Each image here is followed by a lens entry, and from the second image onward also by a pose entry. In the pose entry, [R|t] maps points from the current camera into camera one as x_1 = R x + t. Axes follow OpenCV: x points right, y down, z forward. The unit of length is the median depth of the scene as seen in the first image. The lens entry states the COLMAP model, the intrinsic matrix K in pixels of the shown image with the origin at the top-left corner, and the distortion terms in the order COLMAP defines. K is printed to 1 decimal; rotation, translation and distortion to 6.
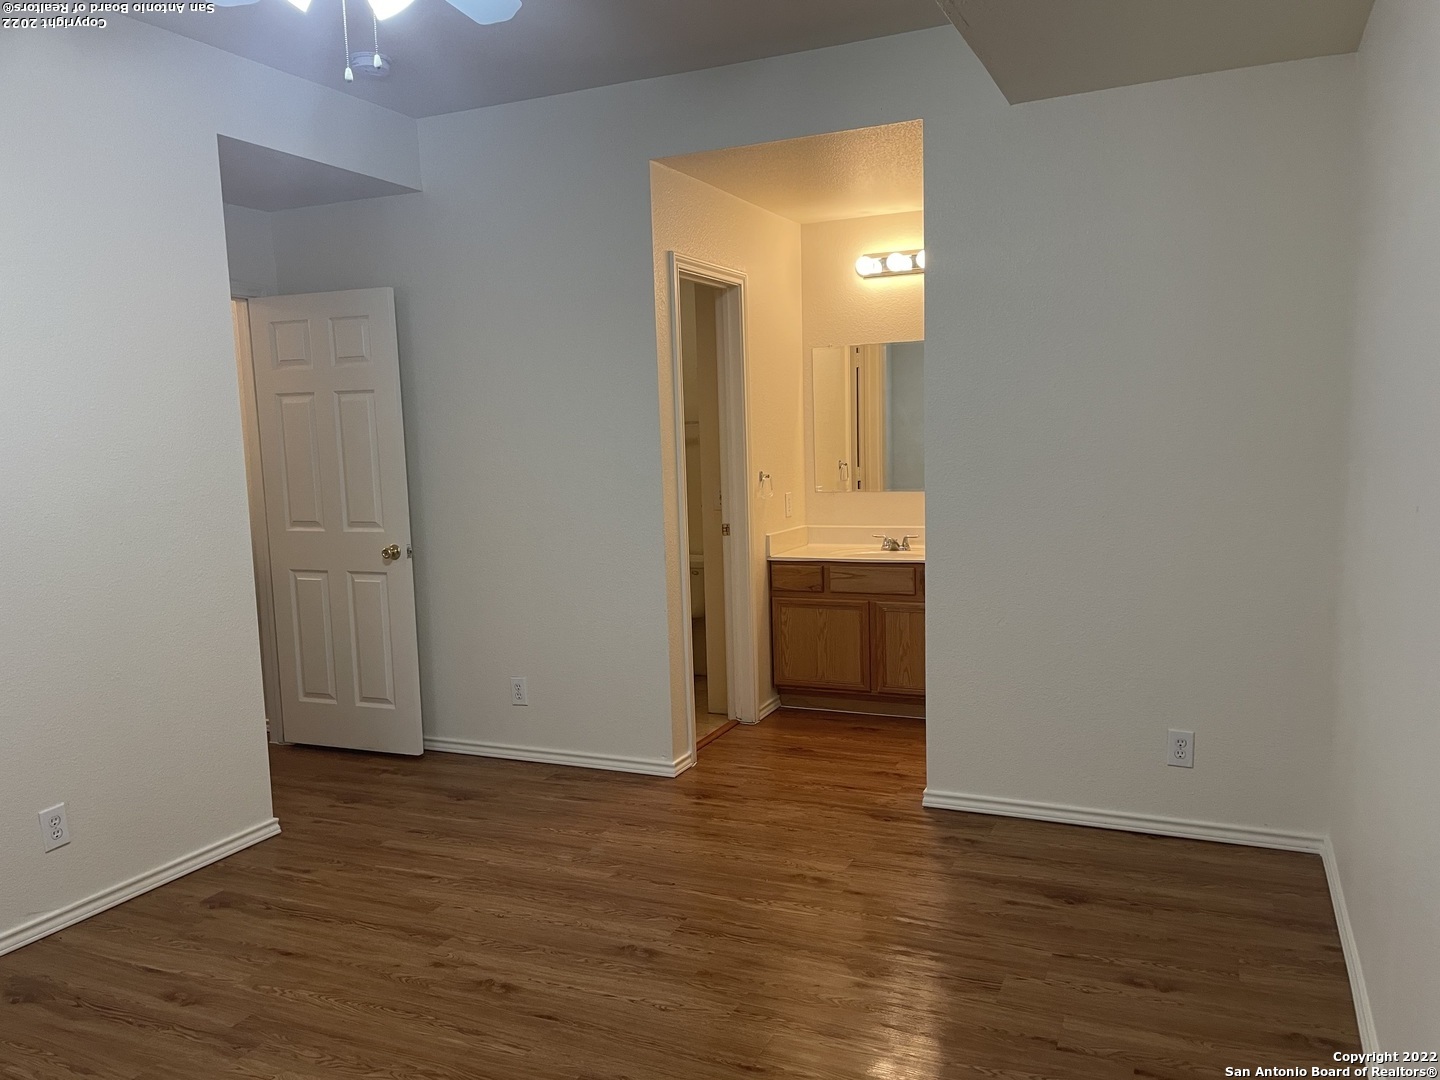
lens RADIAL K [[1055.7, 0, 717.7], [0, 1055.7, 529.9], [0, 0, 1]] dist [0.053785, -0.066096]
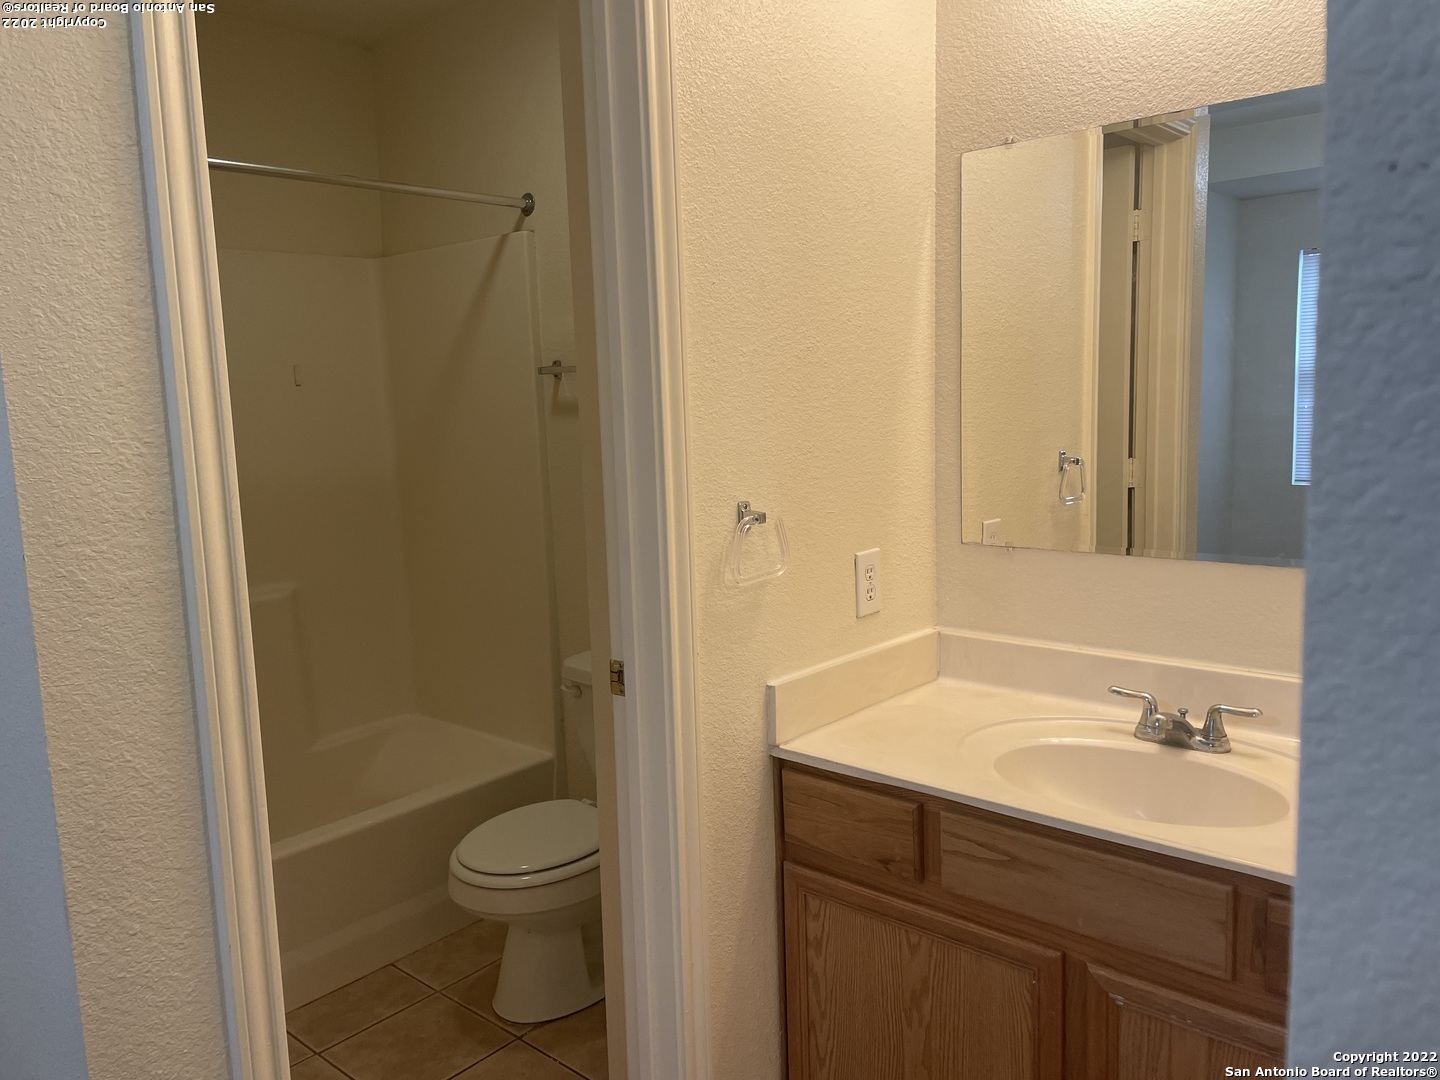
lens RADIAL K [[1055.7, 0, 717.7], [0, 1055.7, 529.9], [0, 0, 1]] dist [0.053785, -0.066096]
pose [[0.956113, 0.028731, -0.291587, 0.129251], [-0.017248, 0.998974, 0.041874, -0.059435], [0.292491, -0.035007, 0.955627, 0.666782]]
